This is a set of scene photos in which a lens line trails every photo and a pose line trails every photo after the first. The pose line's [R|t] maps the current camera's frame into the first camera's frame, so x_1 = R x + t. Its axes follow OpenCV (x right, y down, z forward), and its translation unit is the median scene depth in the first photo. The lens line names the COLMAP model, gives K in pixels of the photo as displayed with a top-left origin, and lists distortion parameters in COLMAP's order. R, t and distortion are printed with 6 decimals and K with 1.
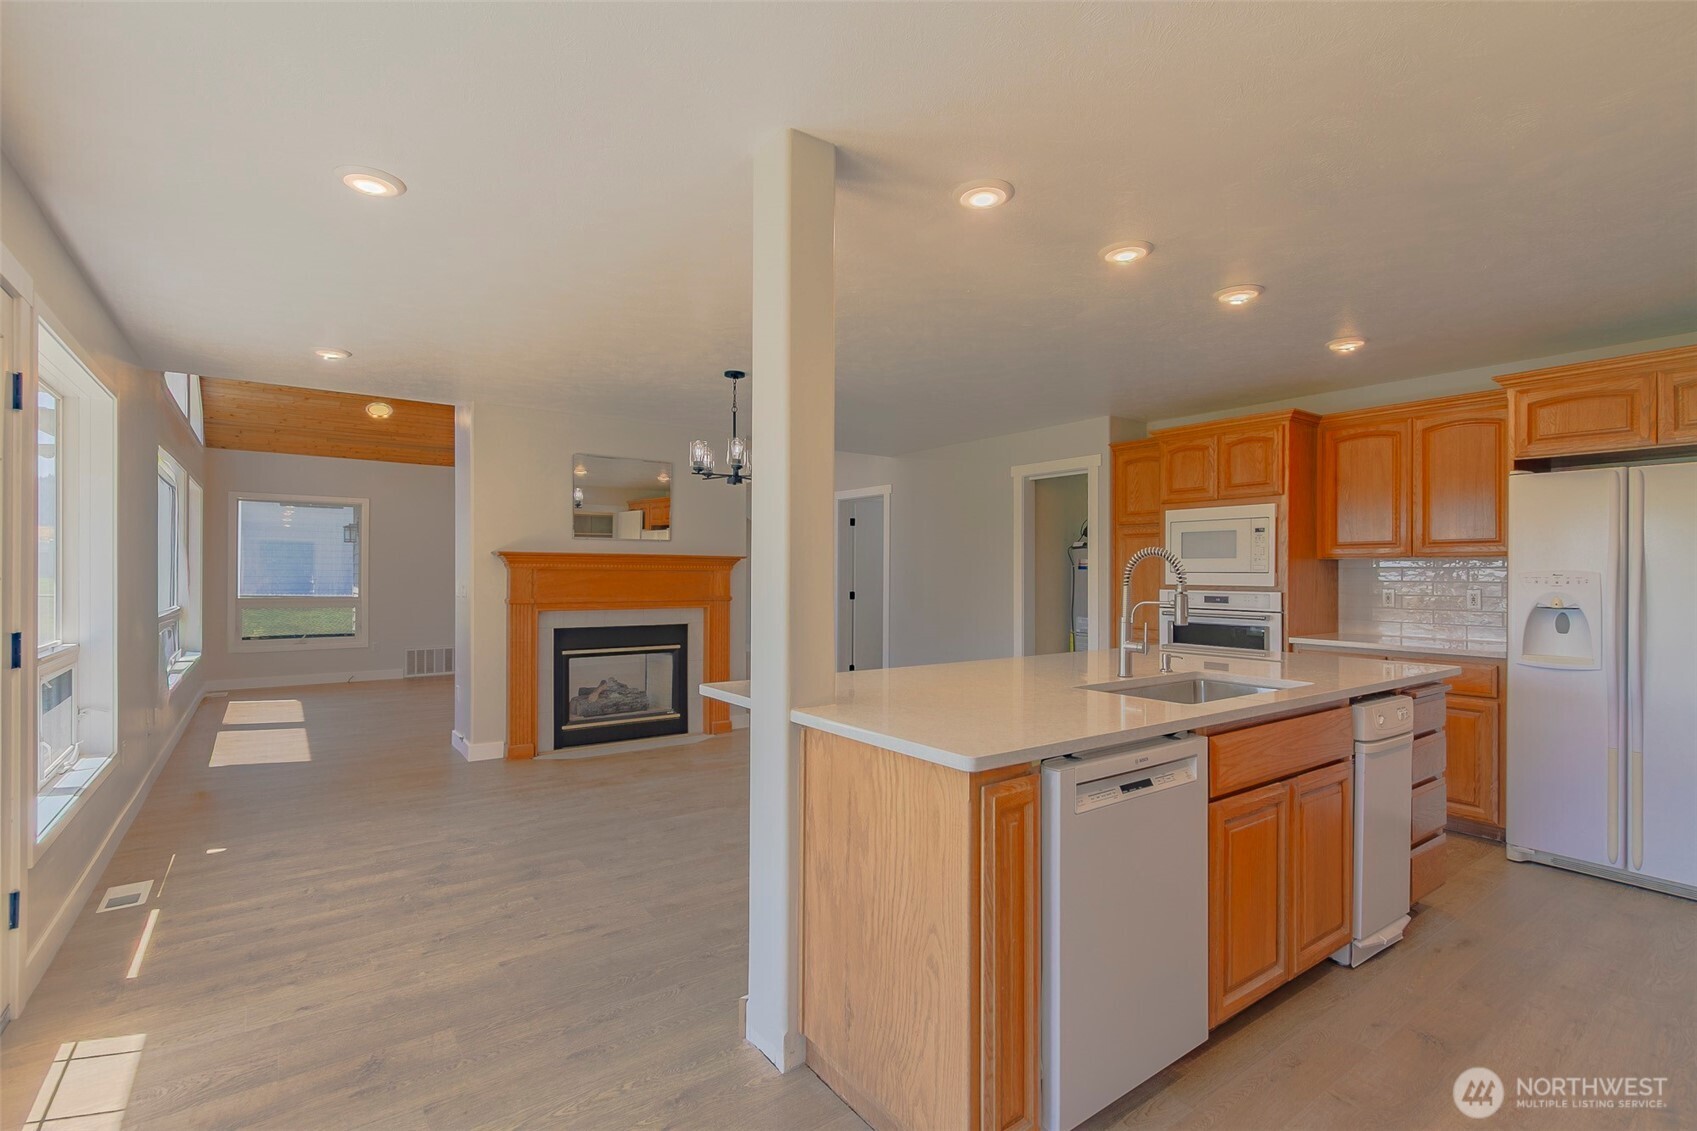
lens RADIAL K [[779.1, 0, 843.5], [0, 779.1, 572.3], [0, 0, 1]] dist [0.001163, 0.000067]
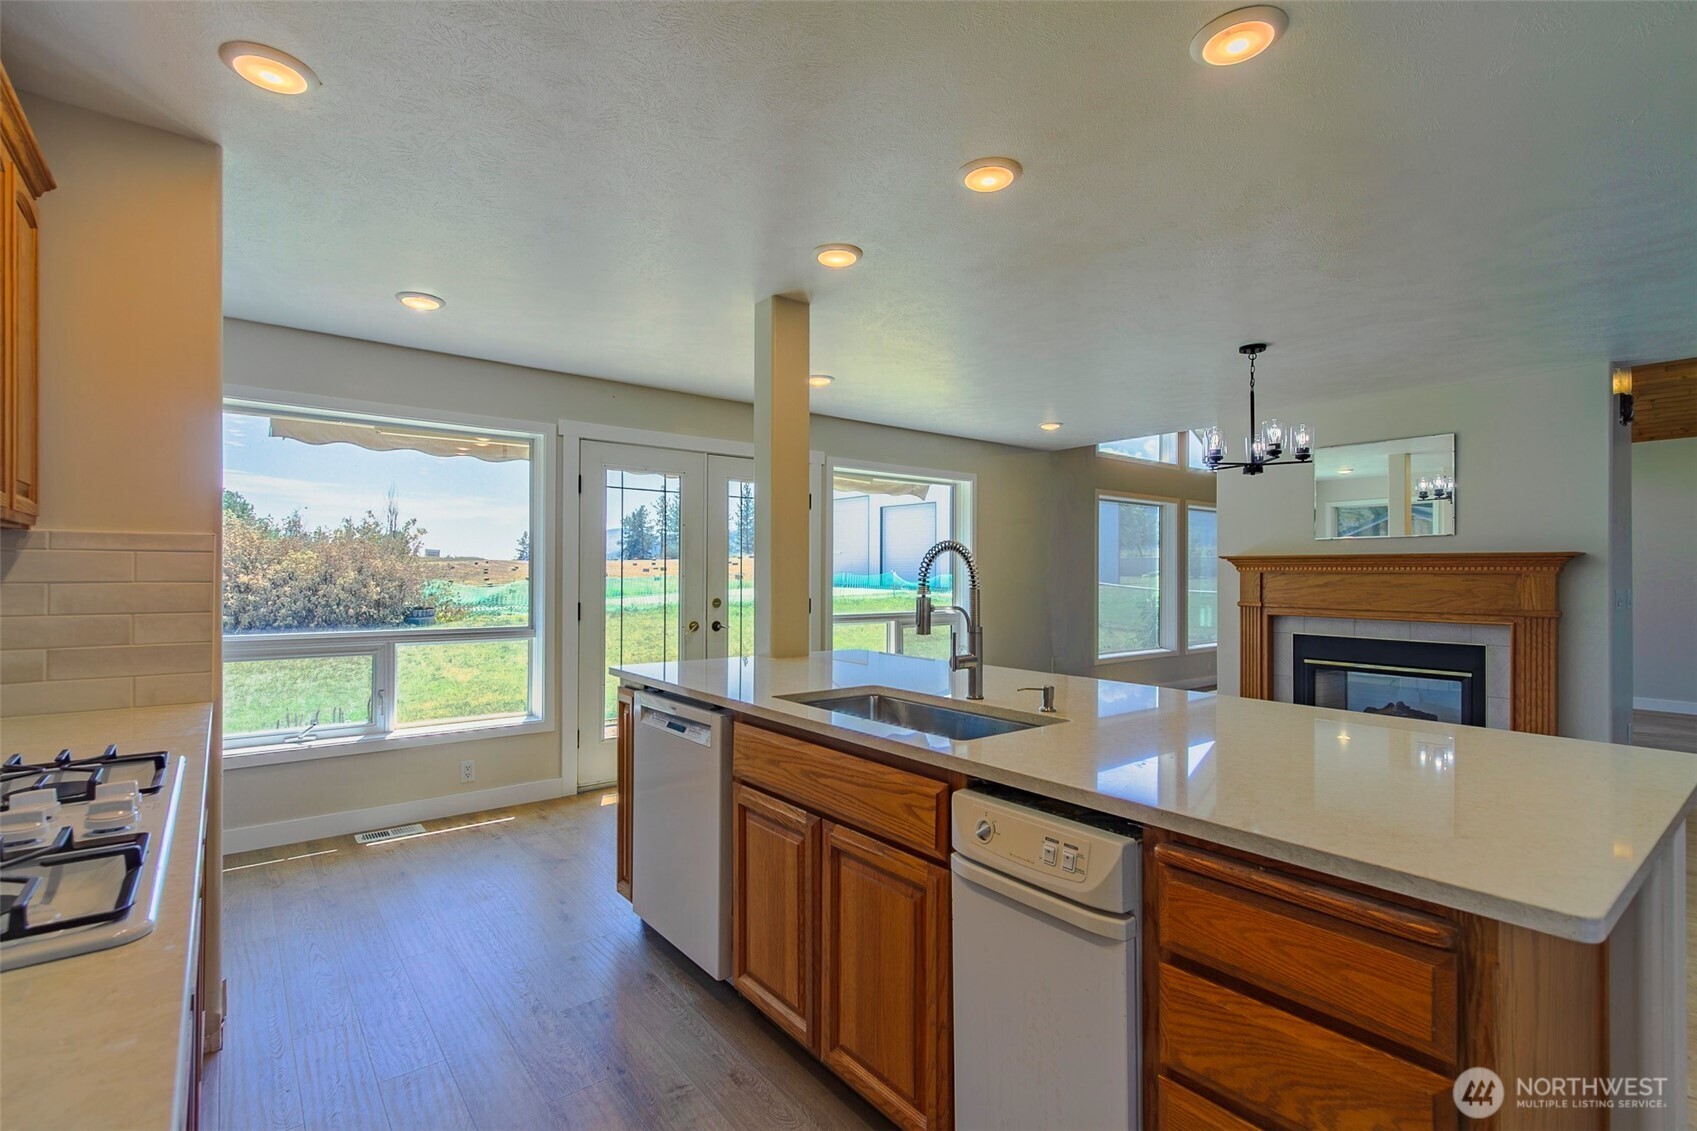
lens RADIAL K [[779.1, 0, 843.5], [0, 779.1, 572.3], [0, 0, 1]] dist [0.001163, 0.000067]
pose [[0.042081, -0.005623, -0.999098, 0.711493], [-0.002137, 0.999981, -0.005718, 0.002512], [0.999112, 0.002376, 0.042068, 0.496626]]
